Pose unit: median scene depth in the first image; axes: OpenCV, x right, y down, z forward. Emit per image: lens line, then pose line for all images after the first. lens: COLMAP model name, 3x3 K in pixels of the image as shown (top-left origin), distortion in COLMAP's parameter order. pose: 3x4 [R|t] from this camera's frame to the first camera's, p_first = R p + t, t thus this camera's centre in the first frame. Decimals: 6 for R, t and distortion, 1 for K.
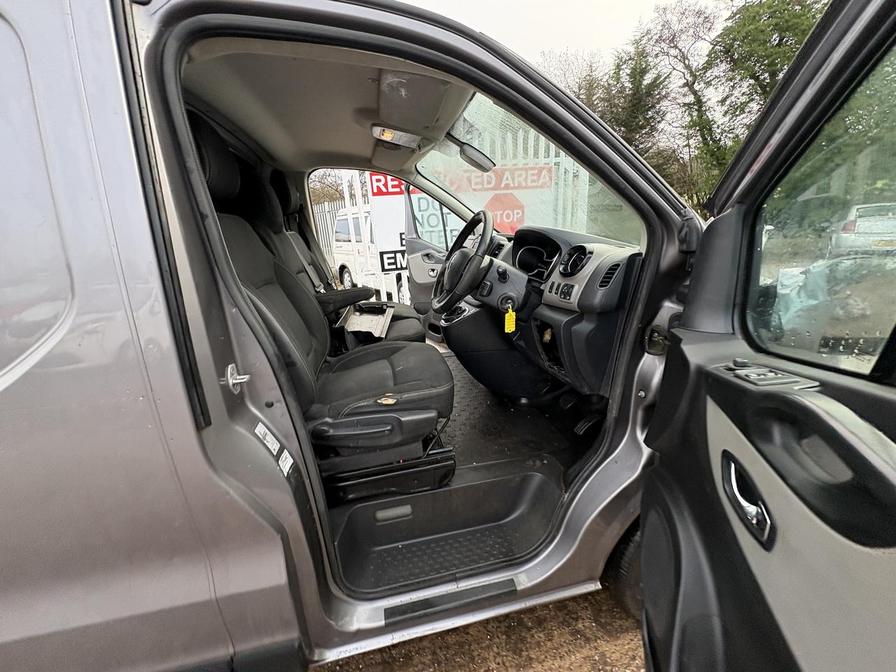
lens RADIAL K [[352.2, 0, 449.2], [0, 352.2, 334.7], [0, 0, 1]] dist [-0.000424, 0.000362]
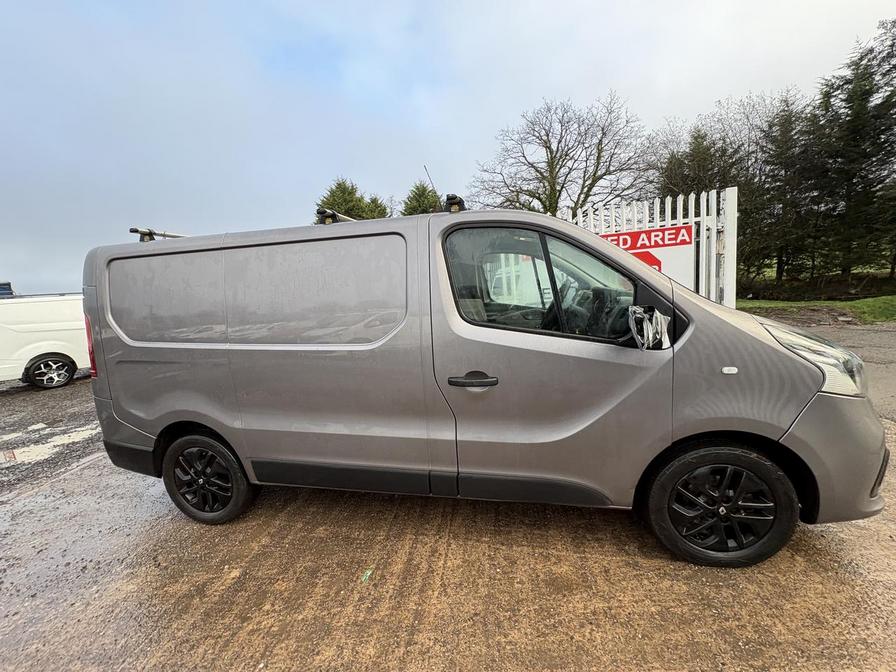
lens RADIAL K [[352.2, 0, 451.2], [0, 352.2, 335.6], [0, 0, 1]] dist [-0.000424, 0.000362]
pose [[0.912846, 0.045382, -0.405773, 0.073173], [-0.101604, 0.987790, -0.118099, 0.055267], [0.395459, 0.149034, 0.906312, -0.213379]]
